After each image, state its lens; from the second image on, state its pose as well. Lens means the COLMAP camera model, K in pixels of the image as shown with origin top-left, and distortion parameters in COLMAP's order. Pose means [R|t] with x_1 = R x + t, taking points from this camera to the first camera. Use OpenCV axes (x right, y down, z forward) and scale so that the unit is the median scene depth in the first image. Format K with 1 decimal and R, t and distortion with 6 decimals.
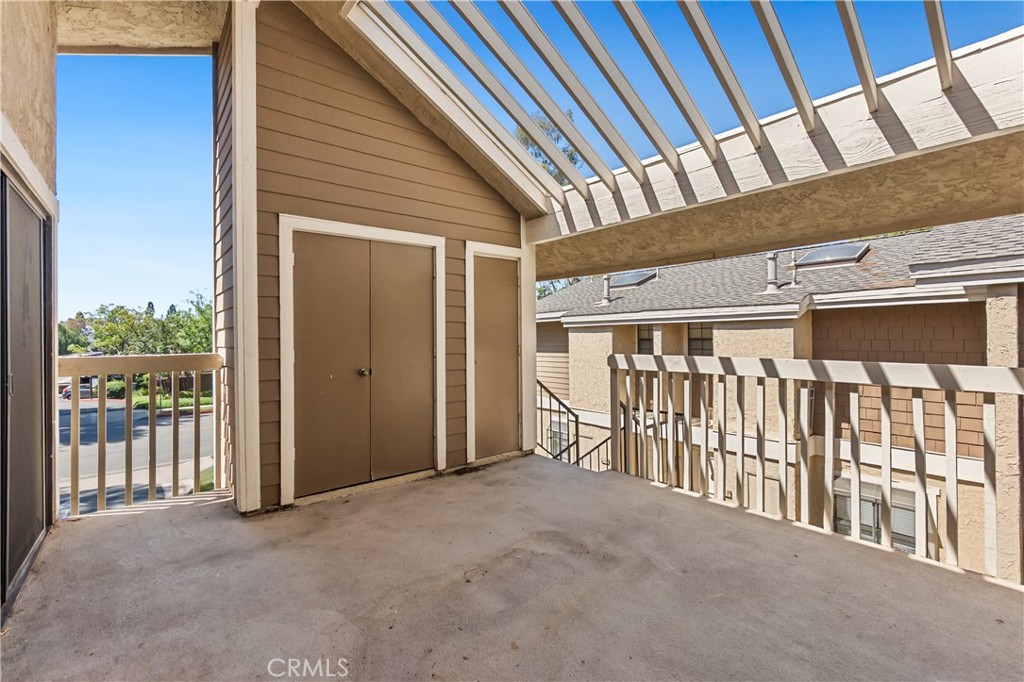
lens RADIAL K [[450.6, 0, 510.2], [0, 450.6, 333.1], [0, 0, 1]] dist [-0.004902, 0.001402]
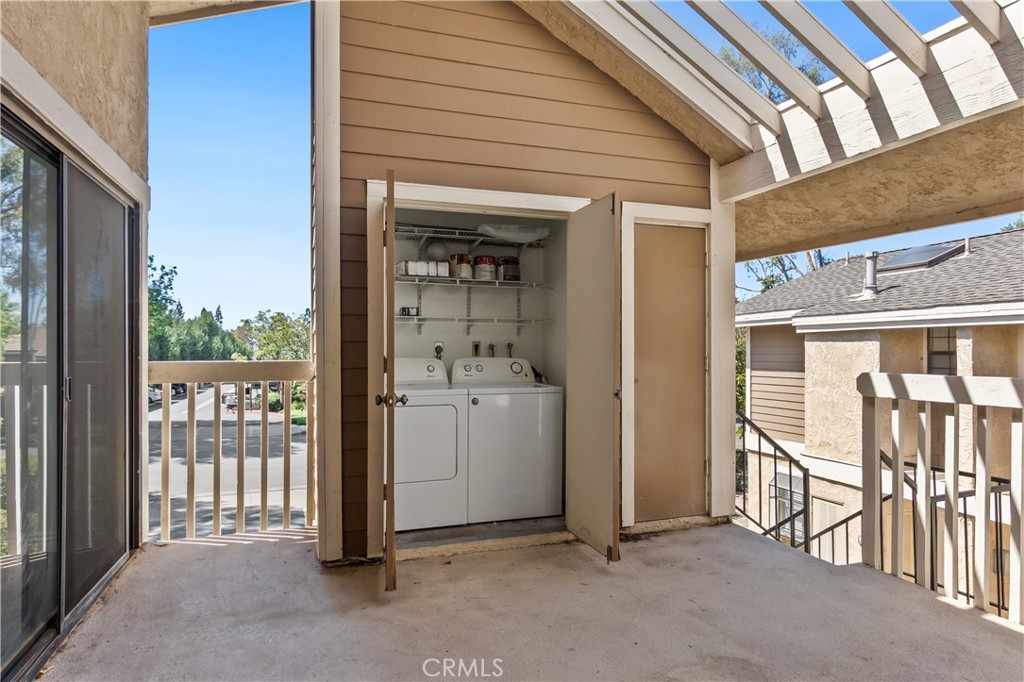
lens RADIAL K [[583.2, 0, 516.0], [0, 583.2, 347.4], [0, 0, 1]] dist [-0.006987, 0.003743]
pose [[0.939734, 0.006095, -0.341853, 0.058771], [-0.004437, 0.999974, 0.005631, 0.012334], [0.341879, -0.003775, 0.939737, 0.123249]]
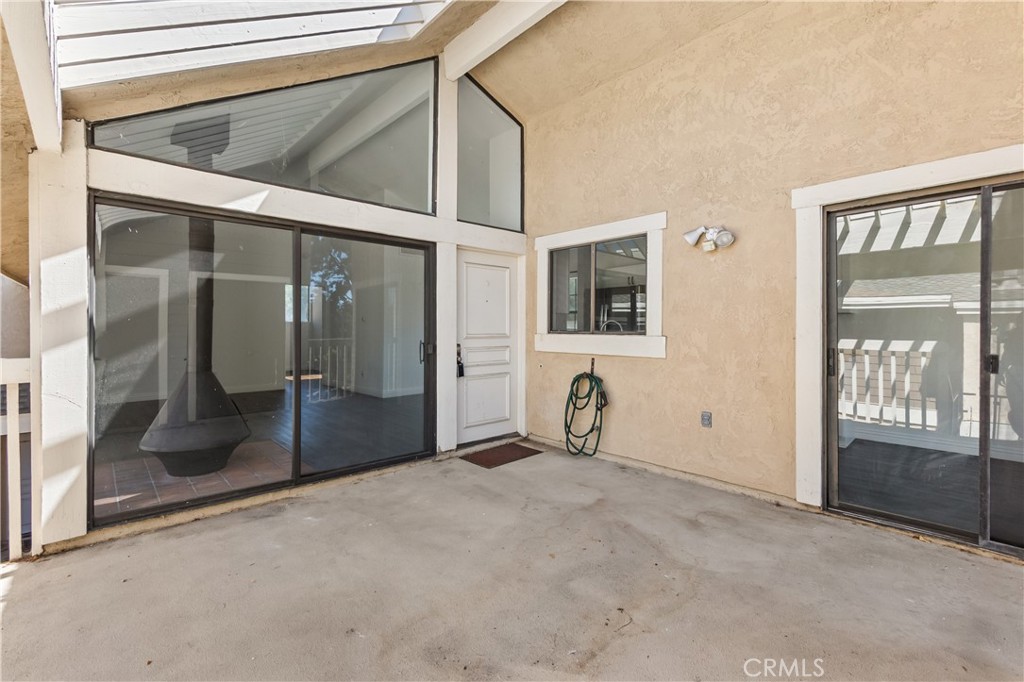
lens RADIAL K [[450.6, 0, 514.0], [0, 450.6, 332.6], [0, 0, 1]] dist [-0.004902, 0.001402]
pose [[-0.998075, 0.003576, -0.061909, 0.098583], [0.003319, 0.999985, 0.004241, 0.011192], [0.061924, 0.004028, -0.998073, 1.125921]]
